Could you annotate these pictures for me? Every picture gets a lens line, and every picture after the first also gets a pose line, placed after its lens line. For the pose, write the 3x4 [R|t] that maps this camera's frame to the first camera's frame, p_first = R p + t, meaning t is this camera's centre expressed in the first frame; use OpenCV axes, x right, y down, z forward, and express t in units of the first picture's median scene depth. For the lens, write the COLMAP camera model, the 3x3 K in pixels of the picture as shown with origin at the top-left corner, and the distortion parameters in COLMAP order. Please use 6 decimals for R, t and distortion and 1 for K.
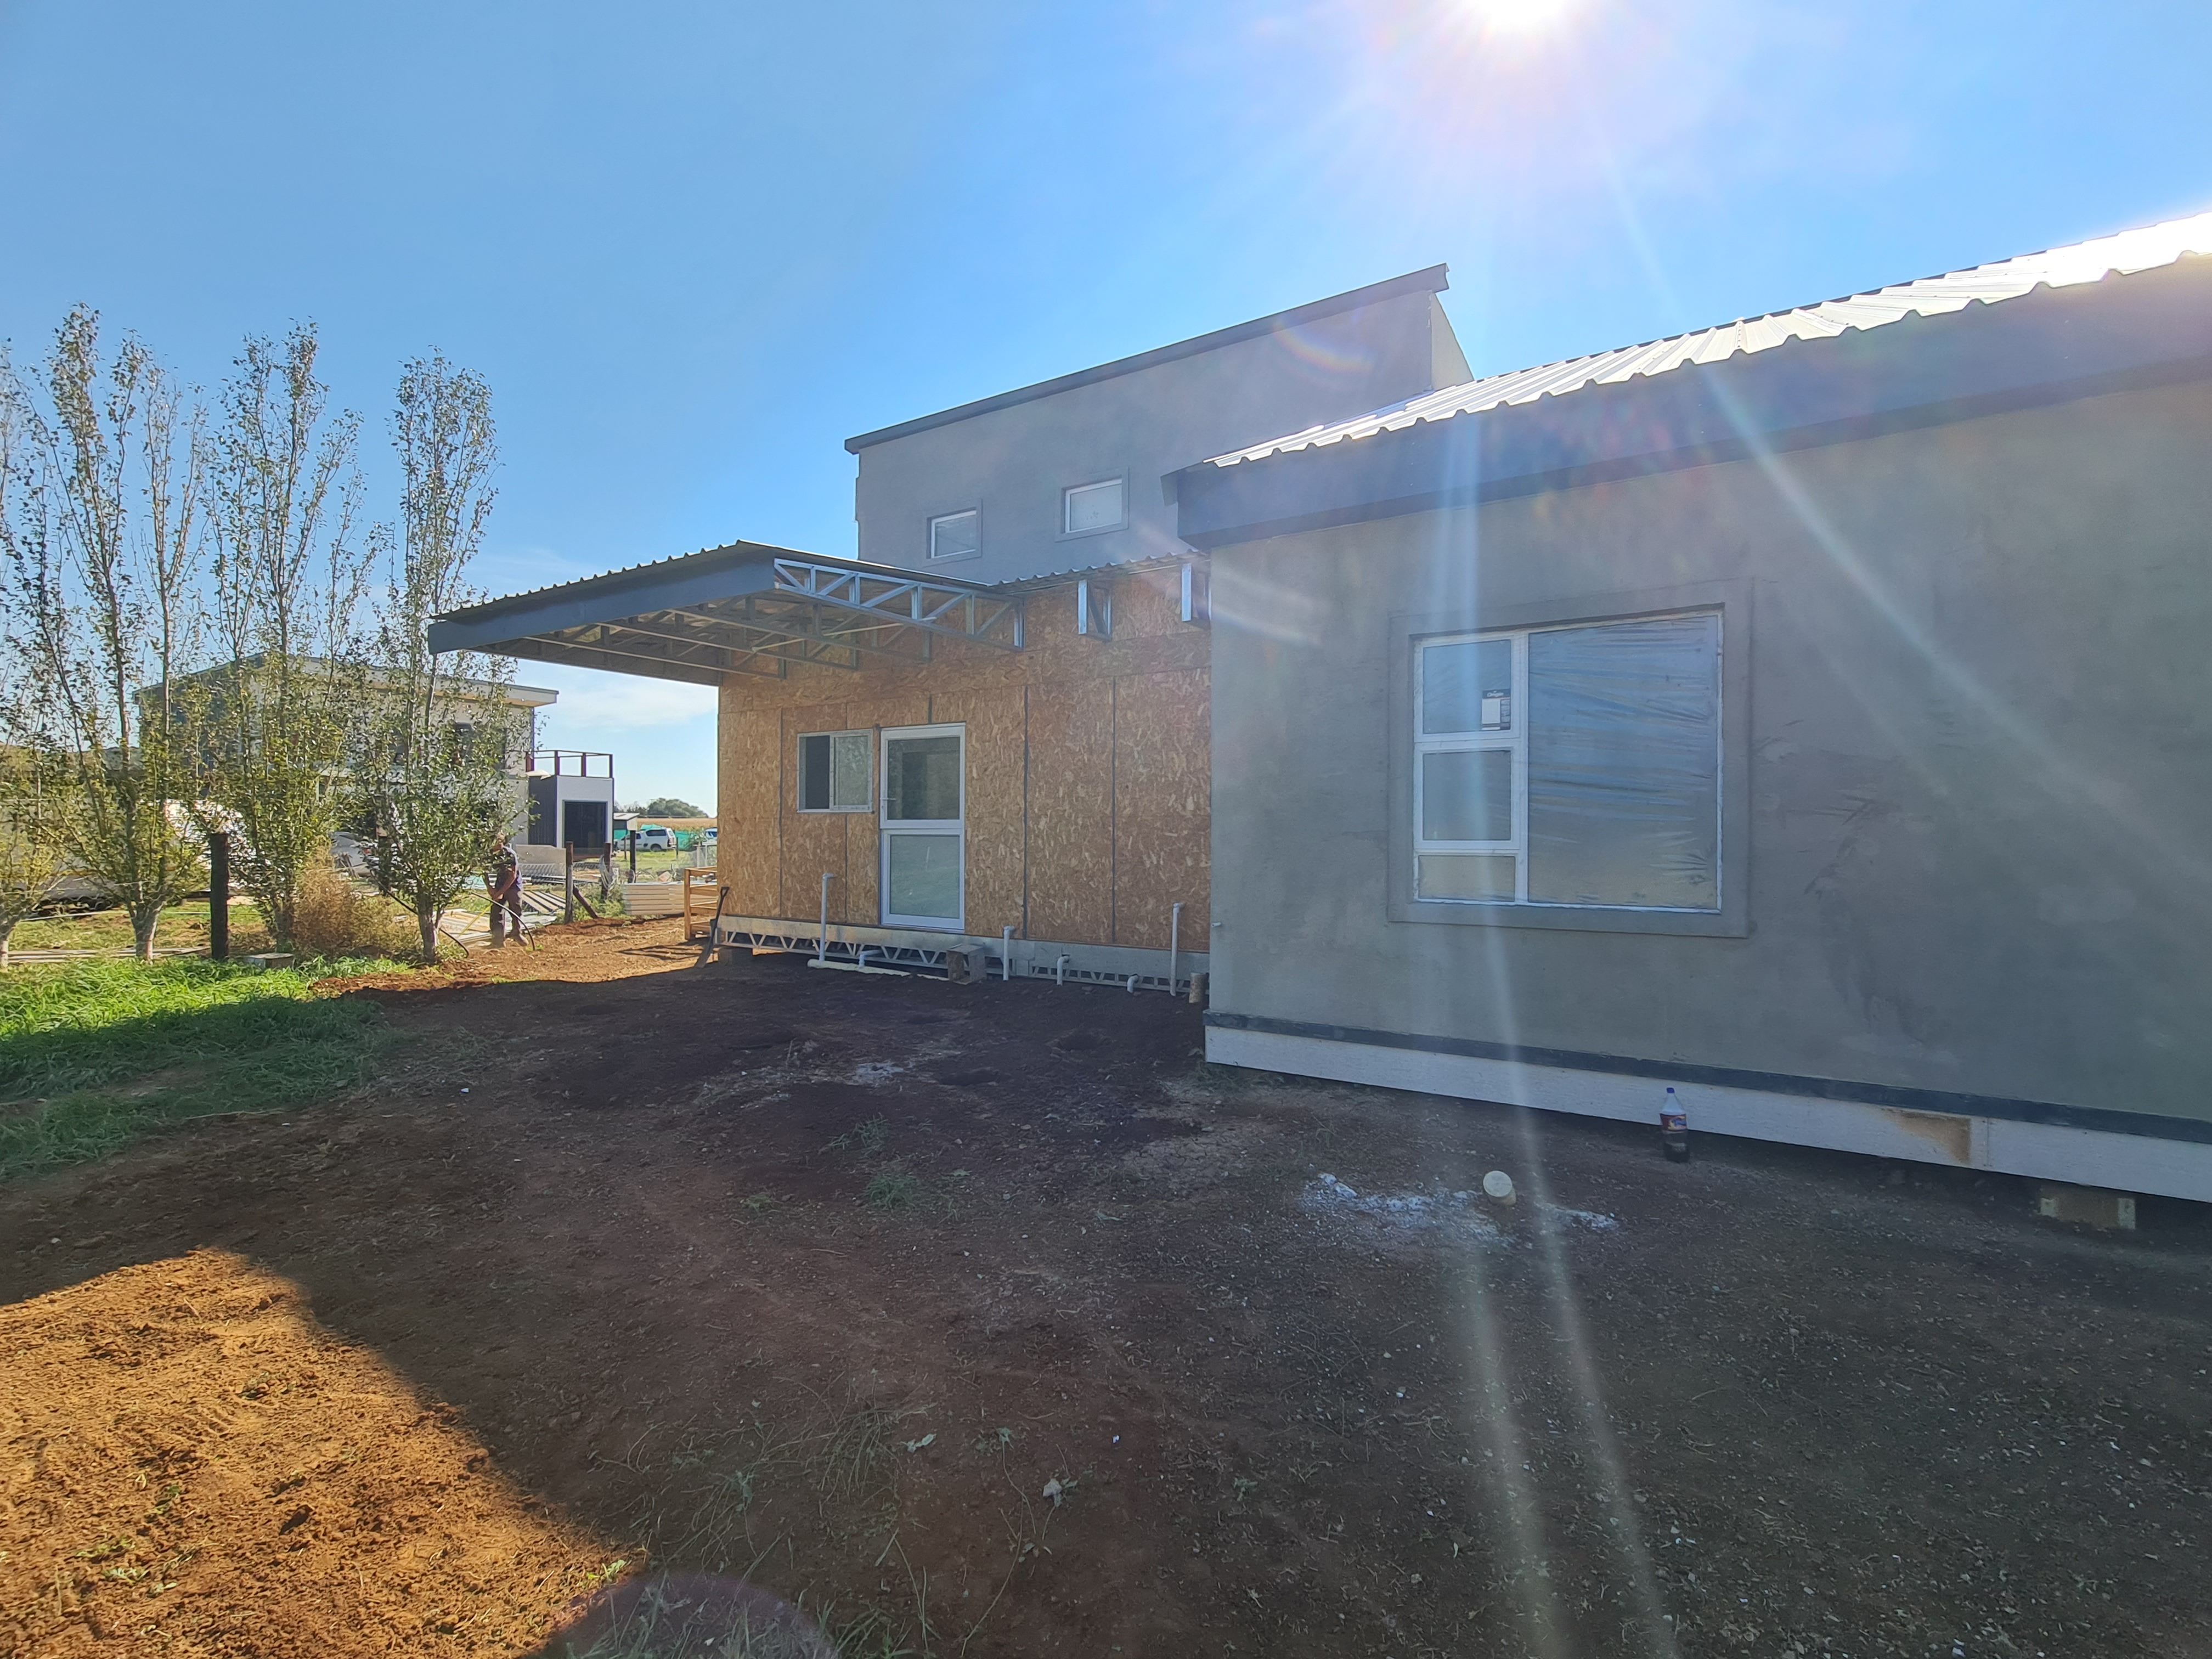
lens RADIAL K [[976.5, 0, 1110.3], [0, 976.5, 831.3], [0, 0, 1]] dist [-0.001475, 0.001433]
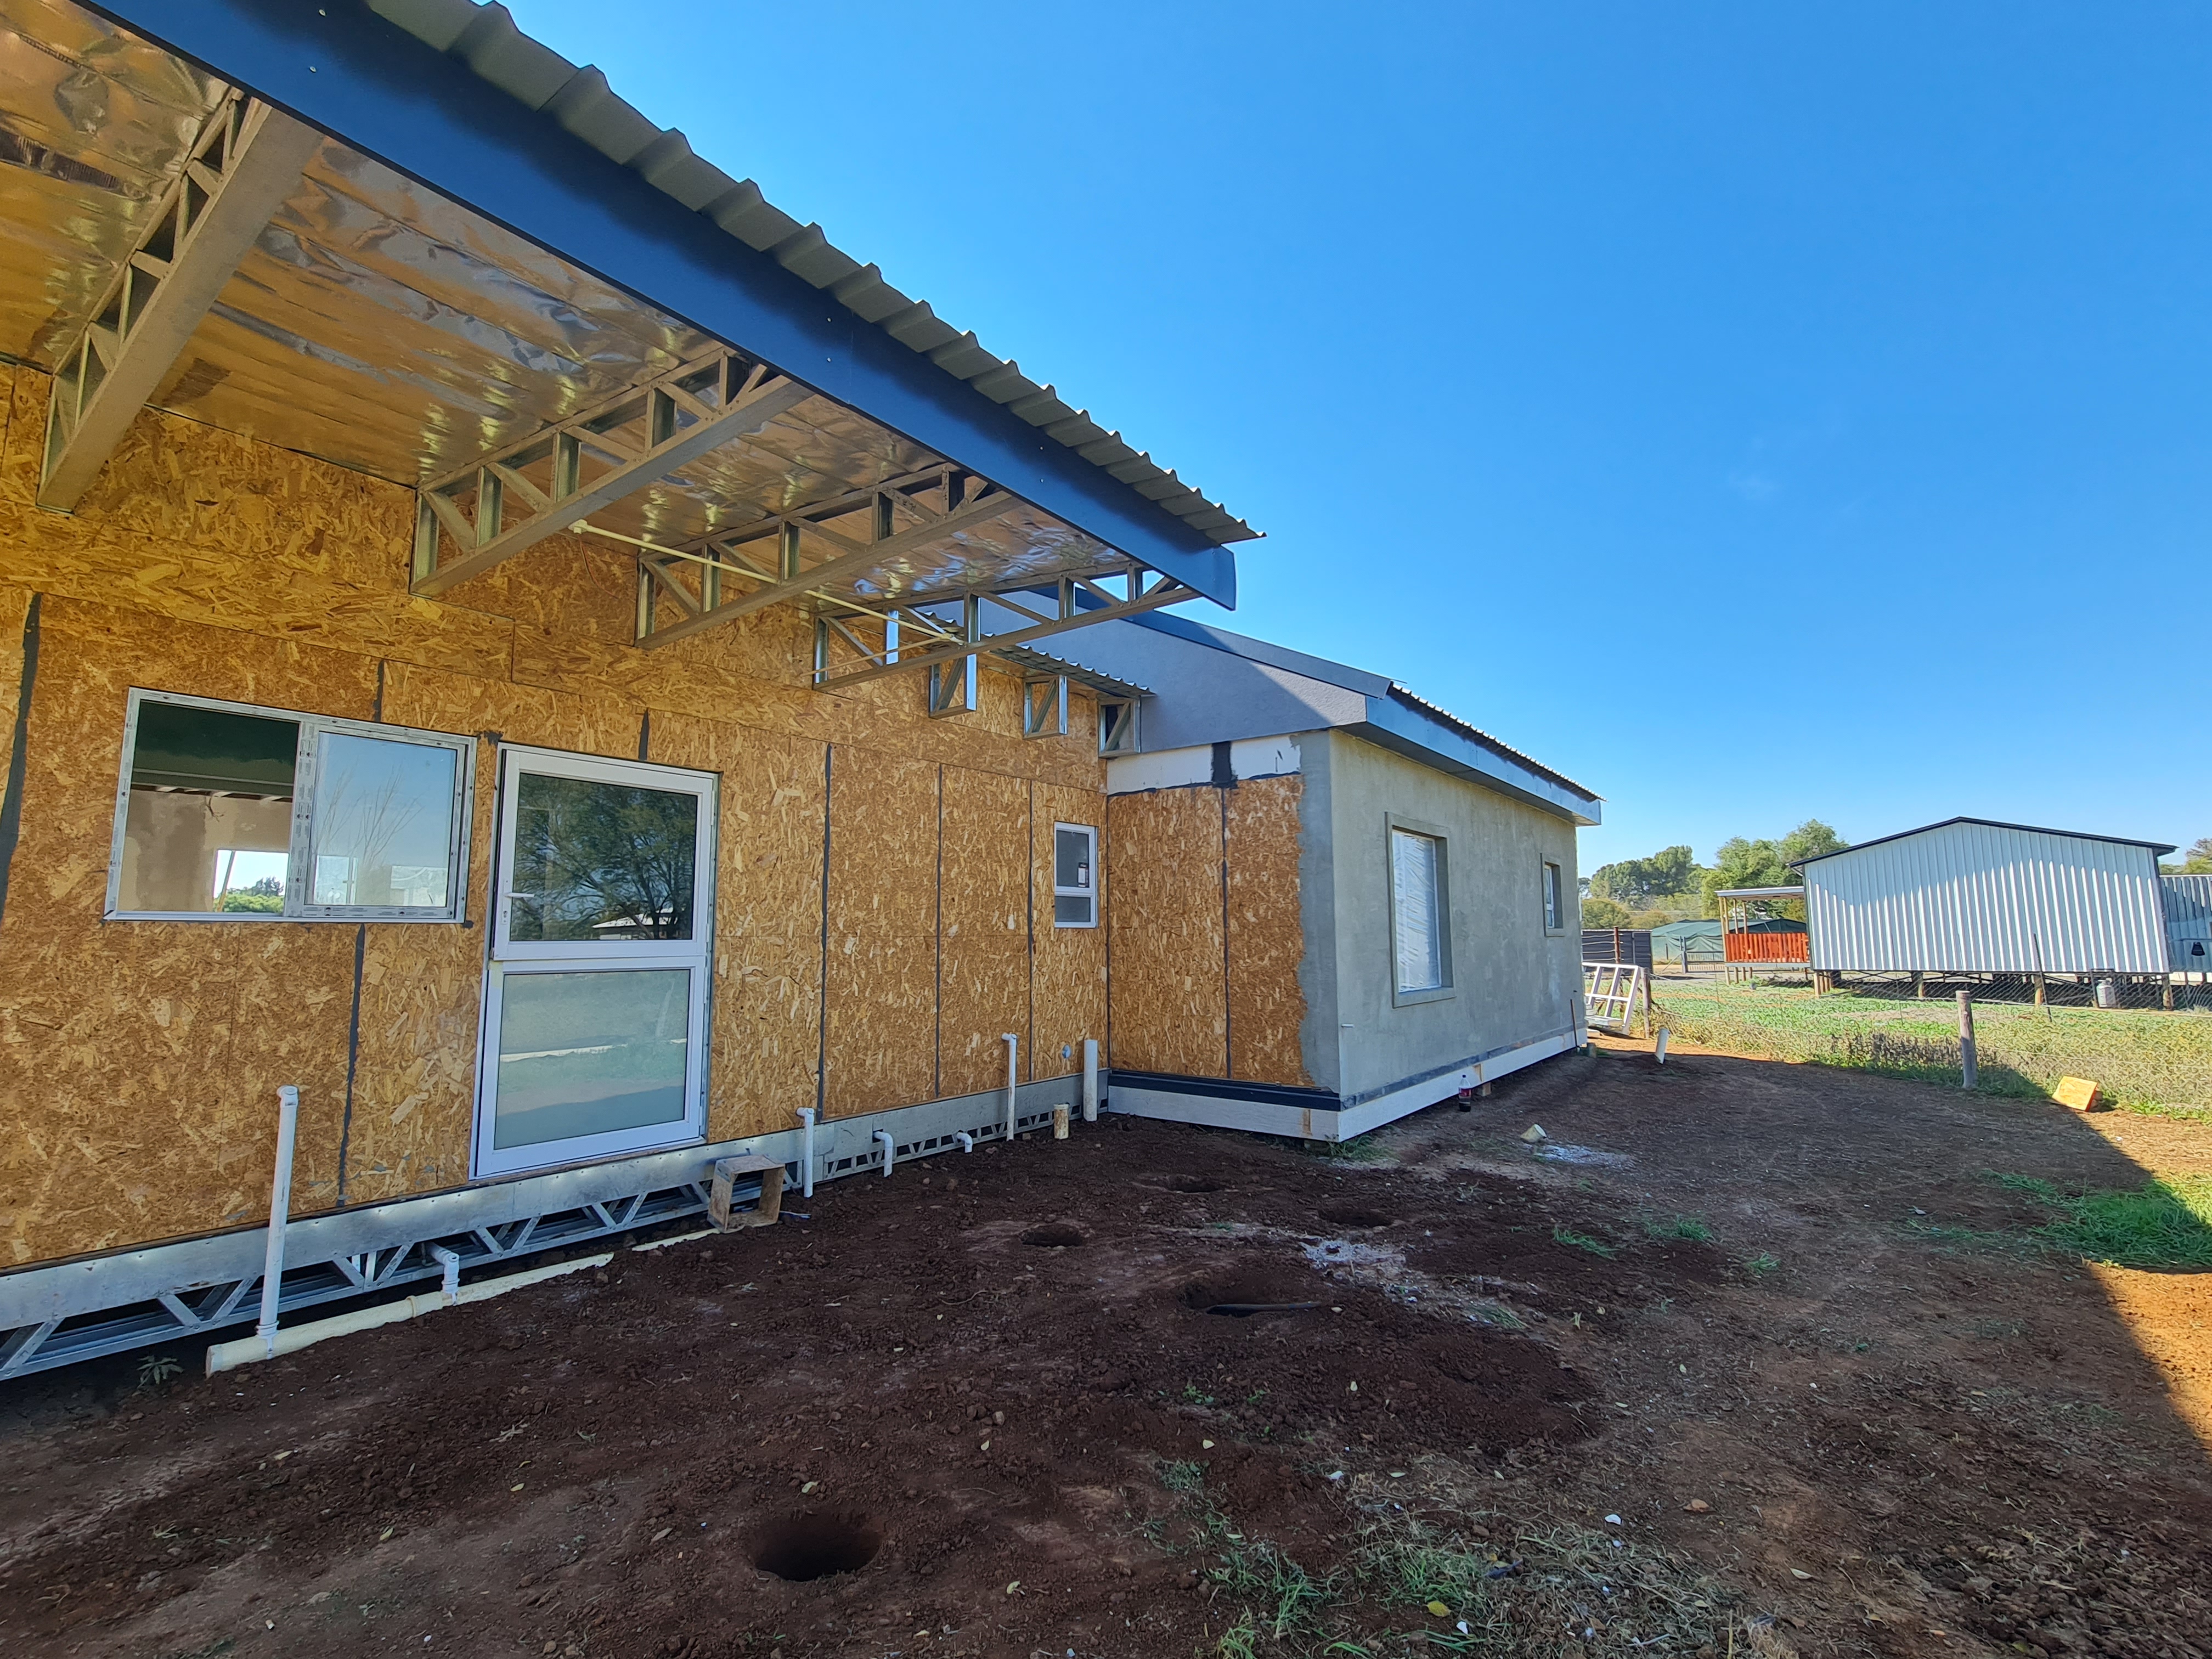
lens RADIAL K [[976.5, 0, 1107.1], [0, 976.5, 831.9], [0, 0, 1]] dist [-0.001475, 0.001433]
pose [[0.082928, 0.102949, 0.991224, -0.733699], [0.005225, 0.994591, -0.103736, -0.015007], [-0.996542, 0.013782, 0.081942, 0.742970]]
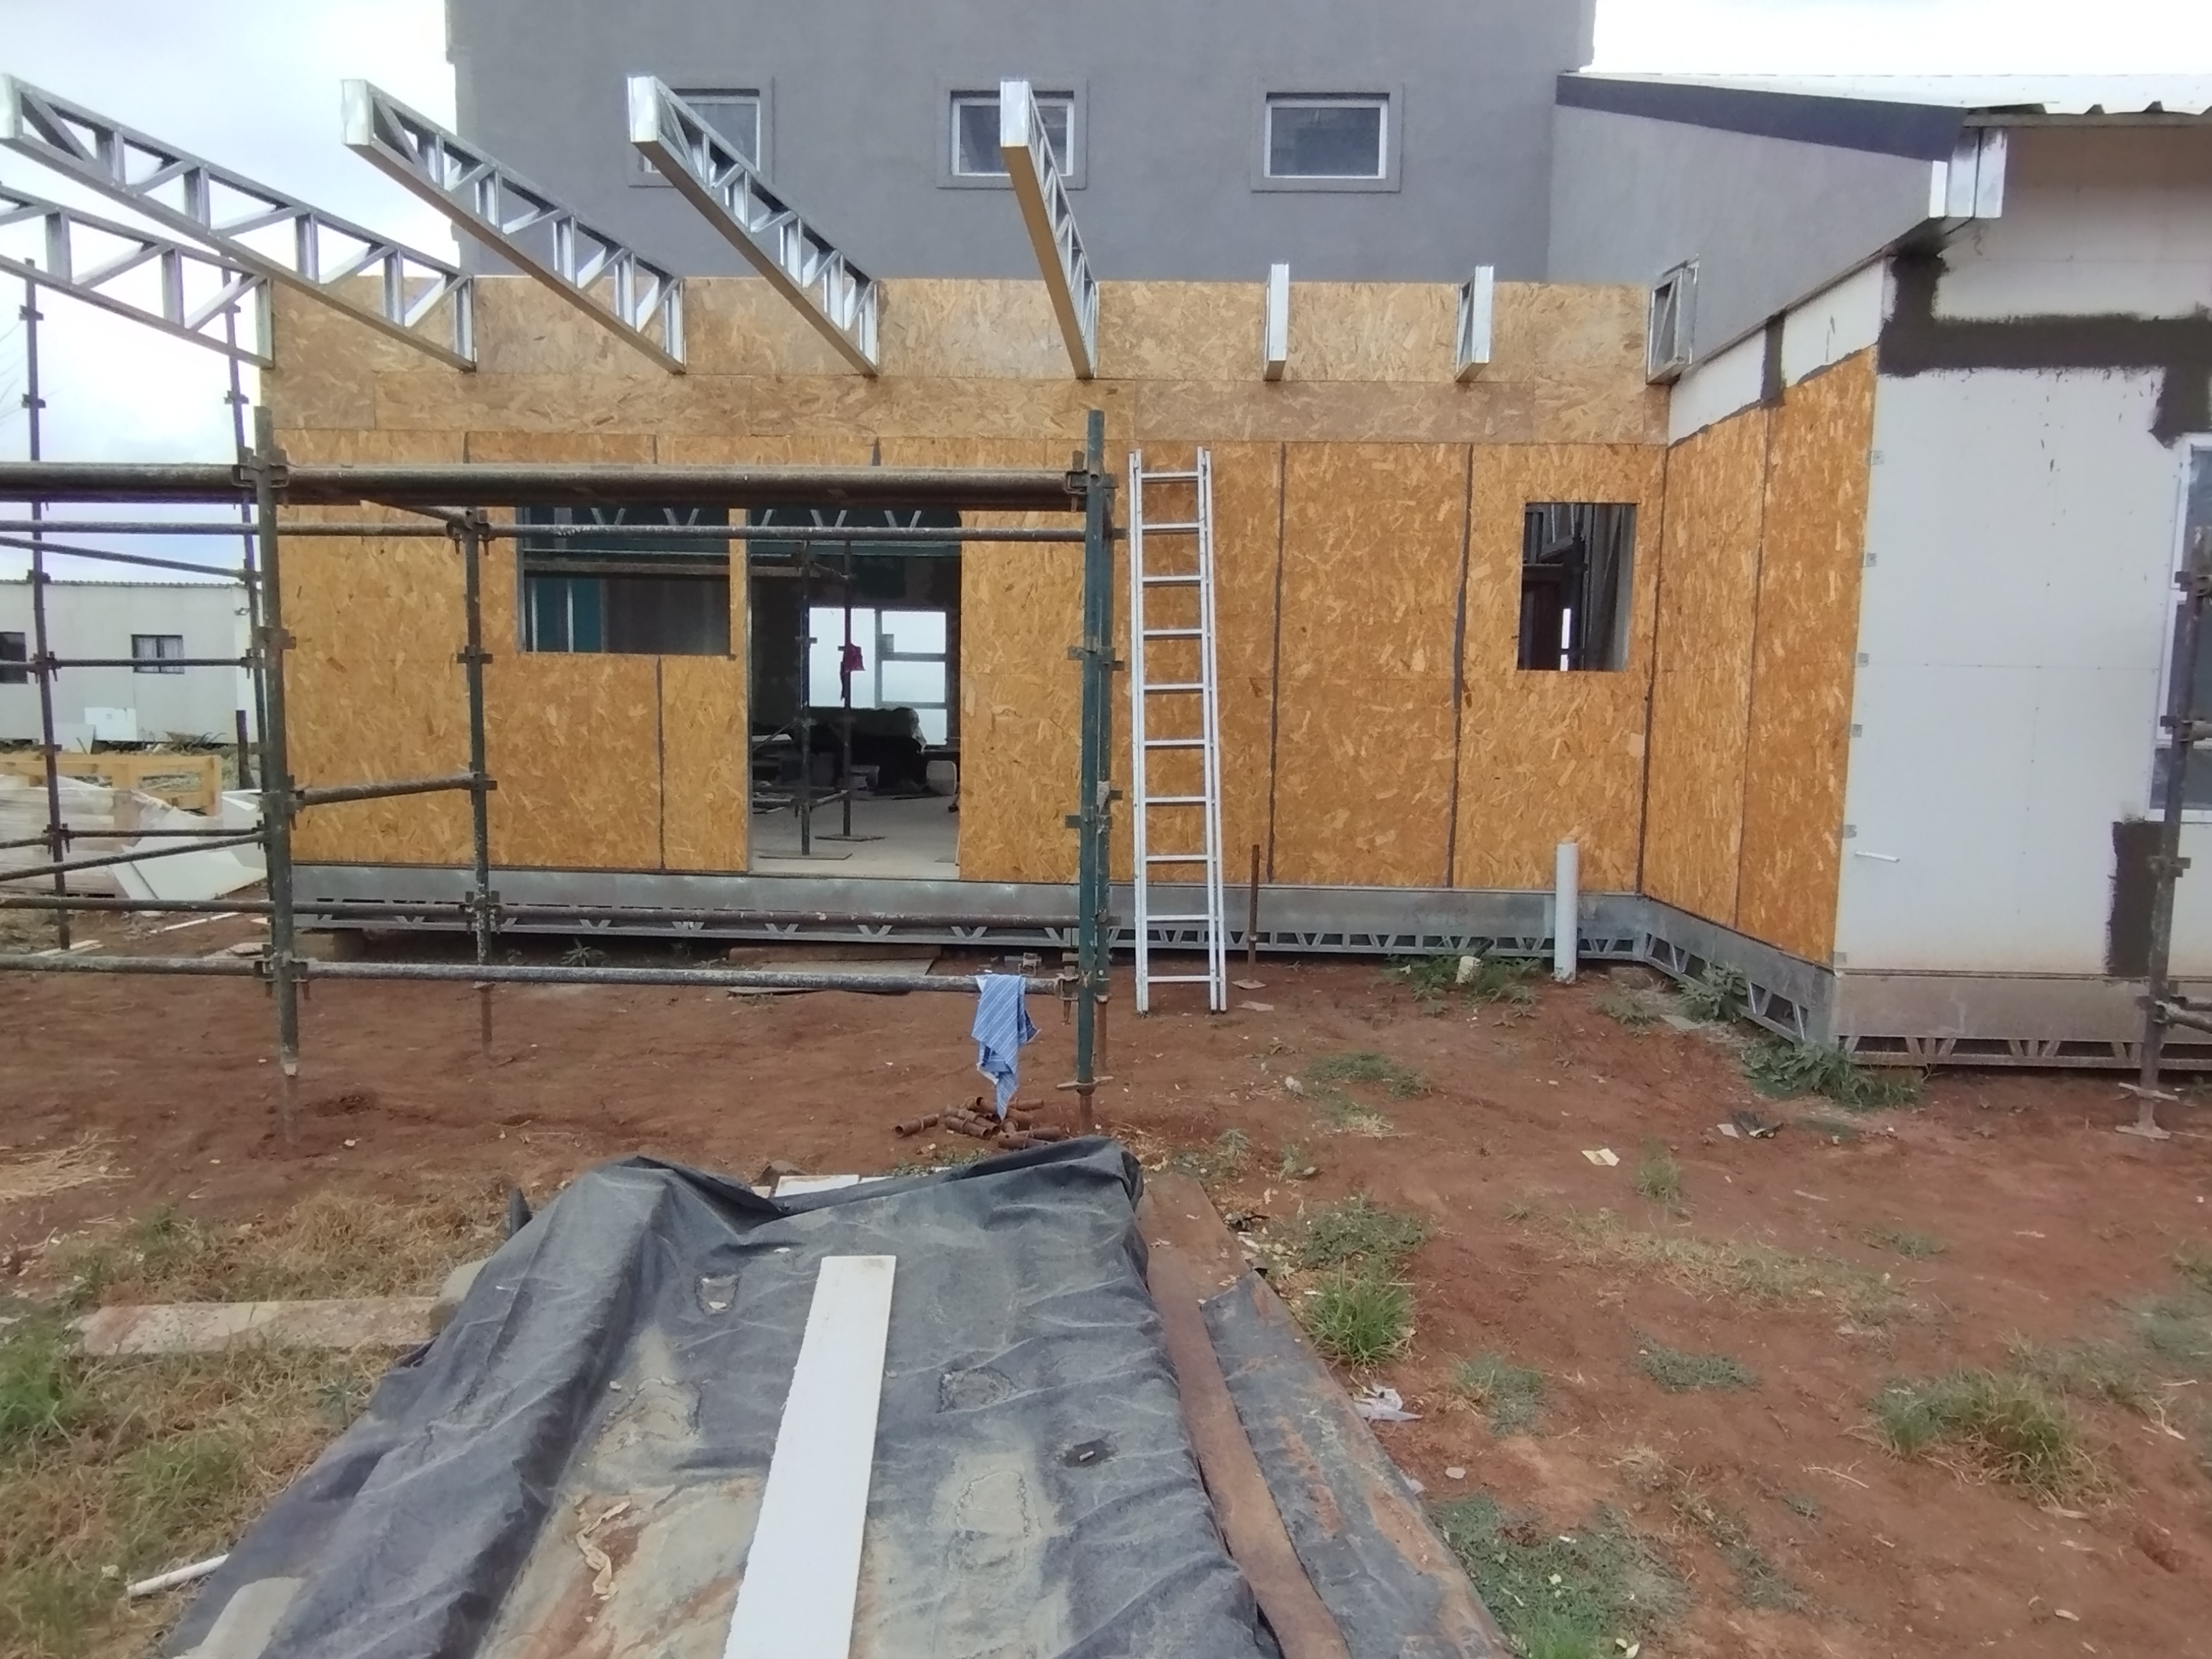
lens RADIAL K [[1317.4, 0, 1104.0], [0, 1317.4, 850.0], [0, 0, 1]] dist [0.003958, -0.009649]
pose [[0.866683, -0.042320, 0.497062, -0.469956], [-0.015828, 0.993561, 0.112190, 0.001192], [-0.498609, -0.105100, 0.860432, 0.311915]]
